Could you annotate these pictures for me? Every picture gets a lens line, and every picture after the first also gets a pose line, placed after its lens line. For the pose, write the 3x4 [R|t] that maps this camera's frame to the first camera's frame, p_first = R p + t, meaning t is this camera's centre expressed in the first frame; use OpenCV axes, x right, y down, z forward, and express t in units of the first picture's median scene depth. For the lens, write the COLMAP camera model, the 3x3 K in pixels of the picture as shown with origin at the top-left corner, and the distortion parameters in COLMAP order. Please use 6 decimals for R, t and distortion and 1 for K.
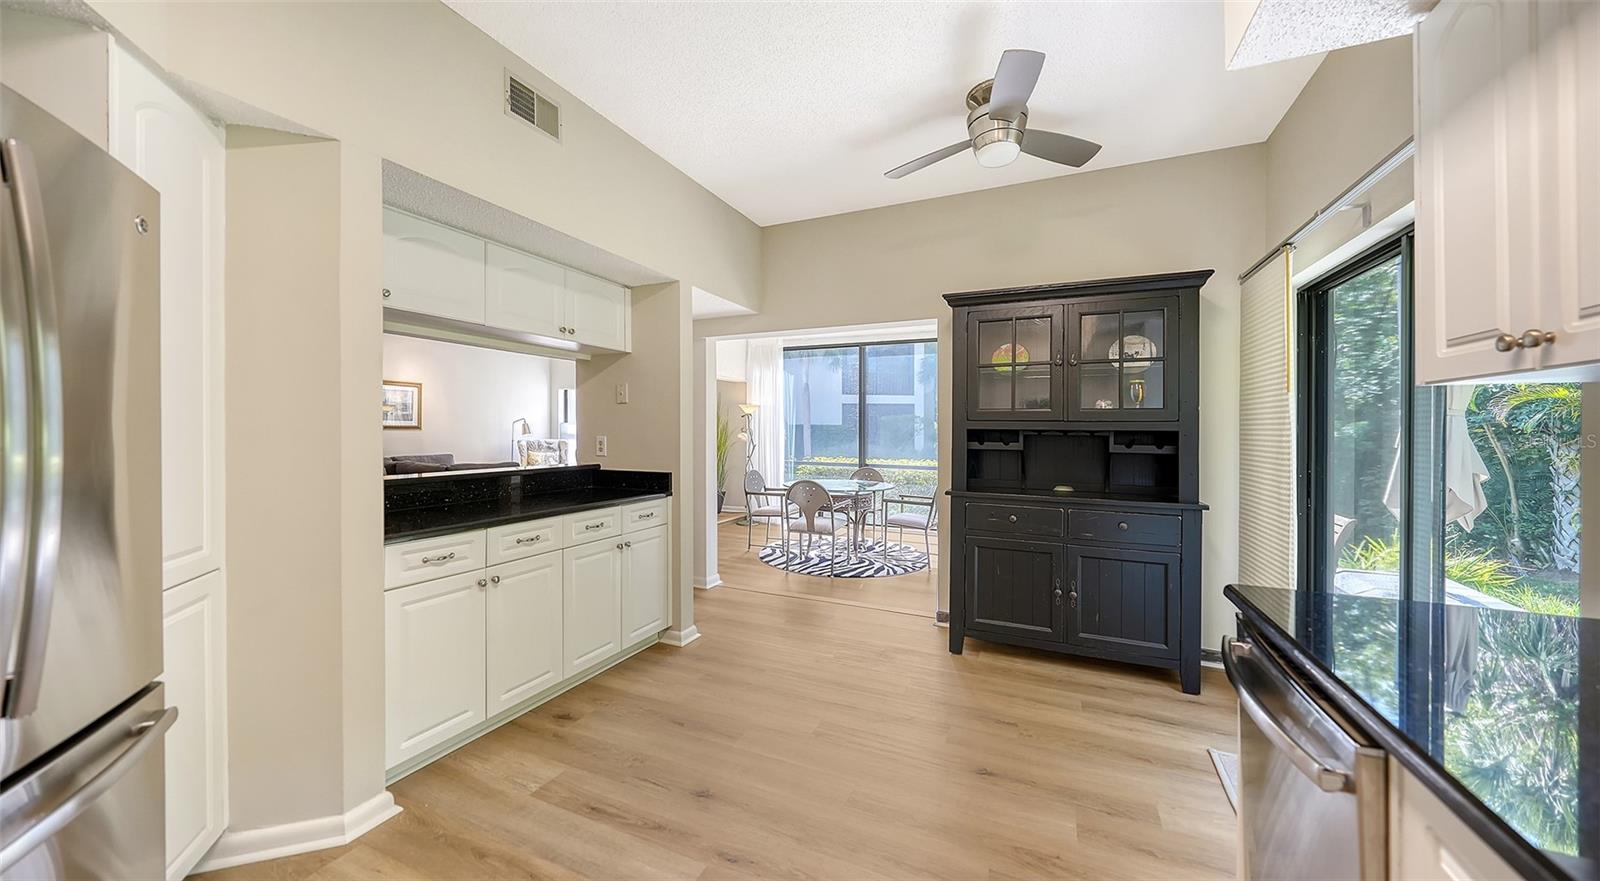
lens RADIAL K [[560.6, 0, 802.7], [0, 560.6, 432.2], [0, 0, 1]] dist [-0.003046, -0.000224]
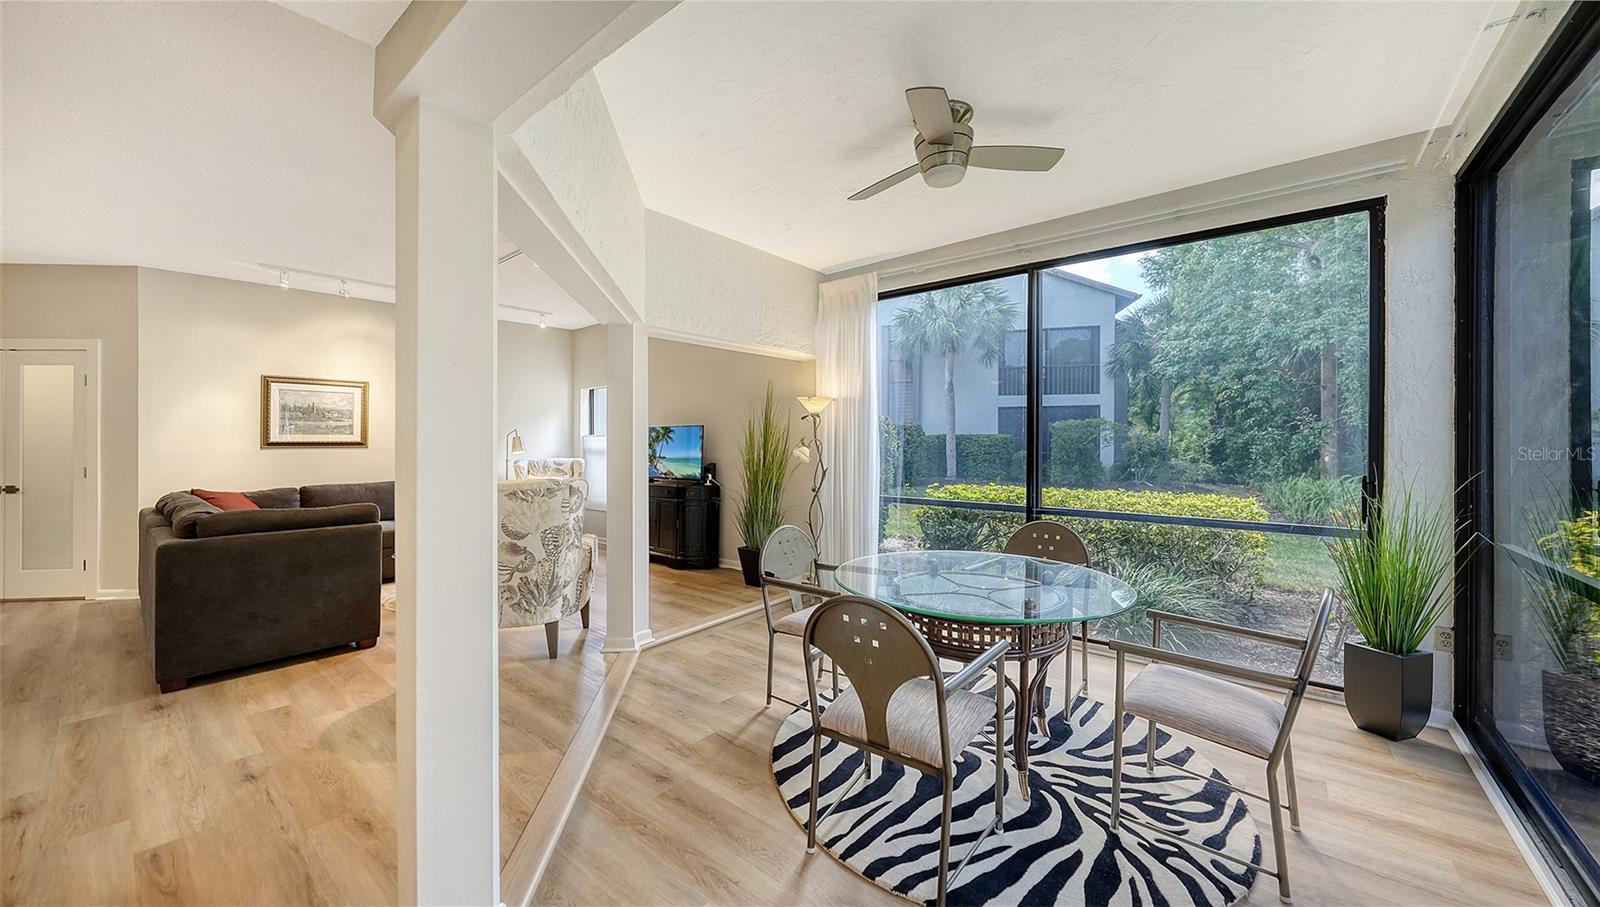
lens RADIAL K [[577.4, 0, 791.6], [0, 577.4, 447.4], [0, 0, 1]] dist [-0.001282, 0.000097]
pose [[0.959892, -0.008214, -0.280249, 0.043420], [0.010127, 0.999934, 0.005378, -0.002090], [0.280187, -0.008001, 0.959912, 0.444092]]
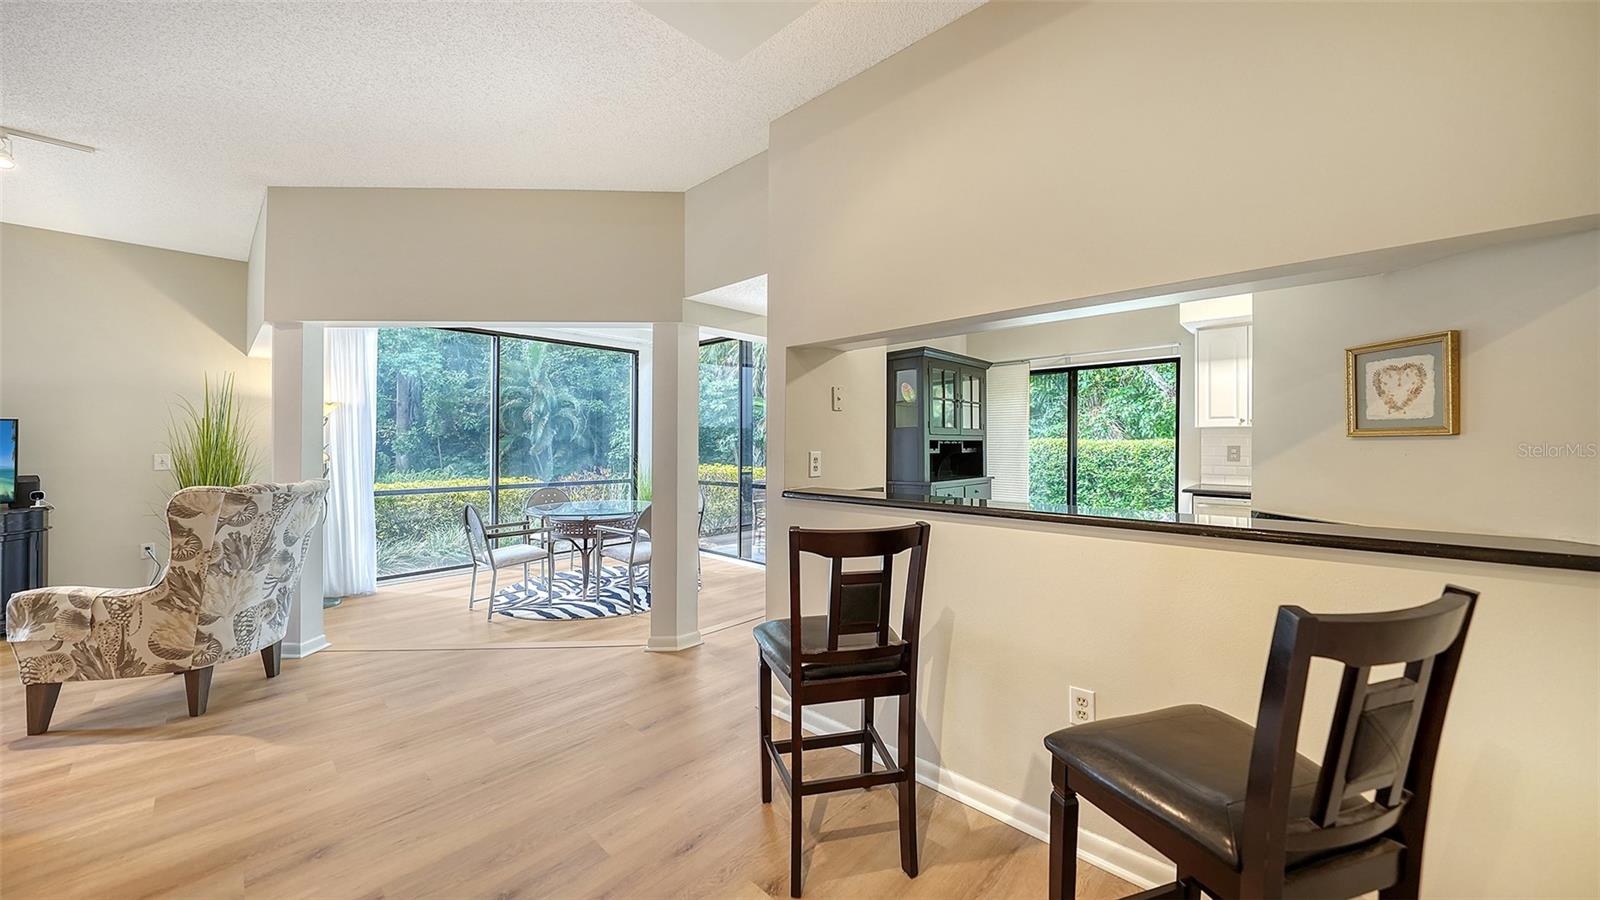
lens RADIAL K [[560.6, 0, 795.7], [0, 560.6, 443.5], [0, 0, 1]] dist [-0.003046, -0.000224]
pose [[0.337901, -0.010762, 0.941120, -0.488726], [0.009879, 0.999920, 0.007888, -0.004421], [-0.941130, 0.006632, 0.337980, 0.338748]]
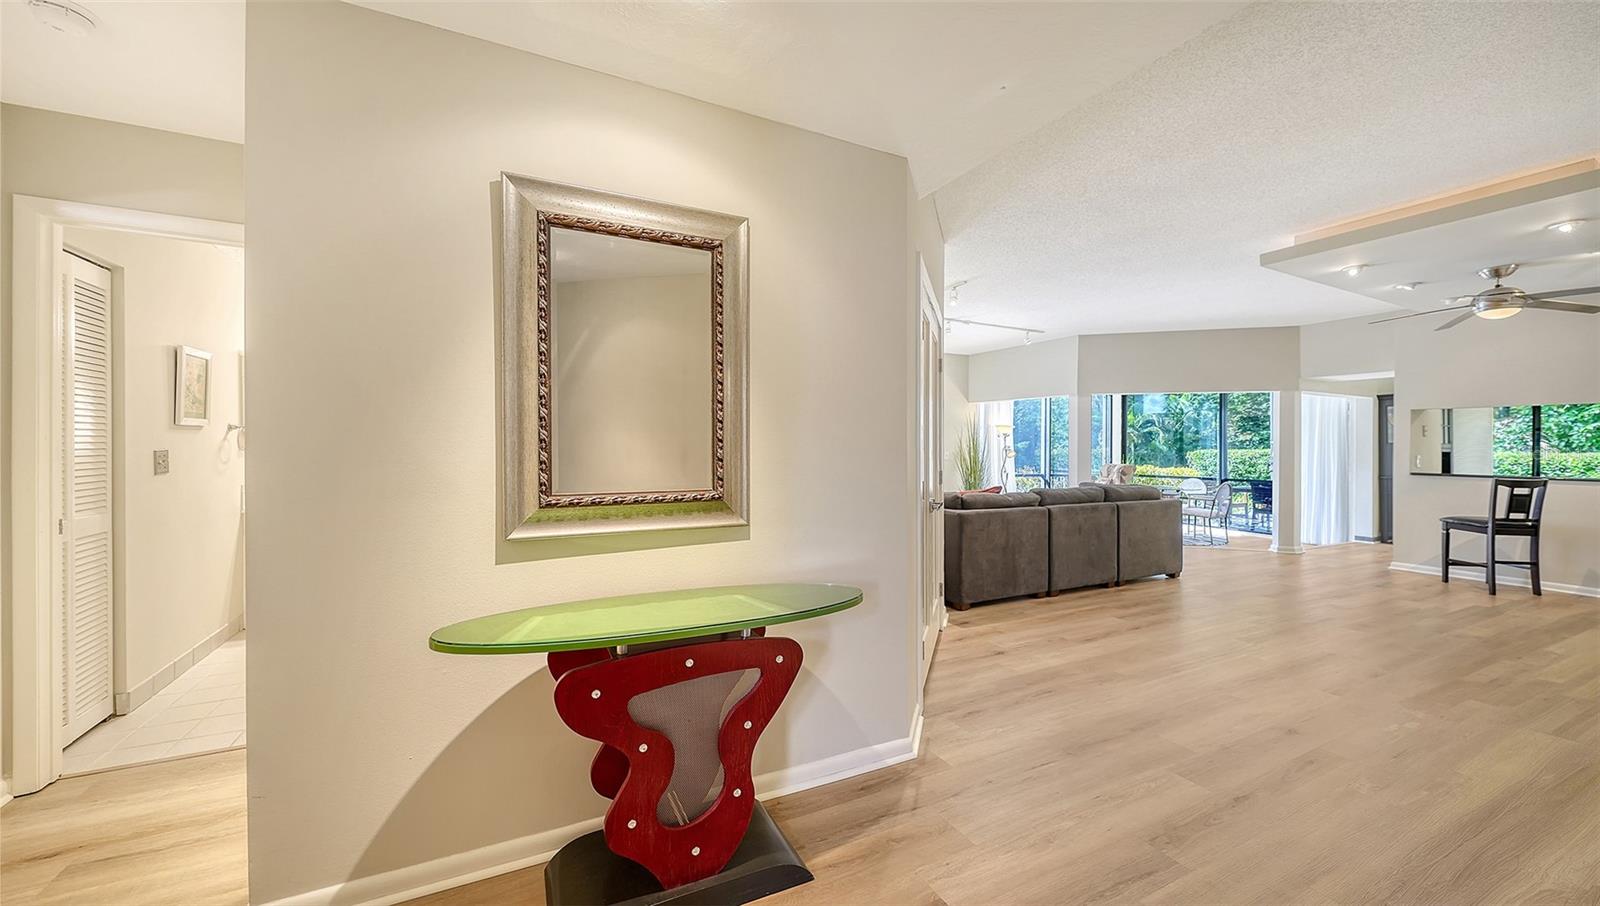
lens RADIAL K [[577.4, 0, 797.0], [0, 577.4, 446.0], [0, 0, 1]] dist [-0.001282, 0.000097]
pose [[0.643902, 0.000665, 0.765108, -1.286668], [-0.000822, 1.000000, -0.000177, -0.008680], [-0.765108, -0.000515, 0.643902, 0.583147]]
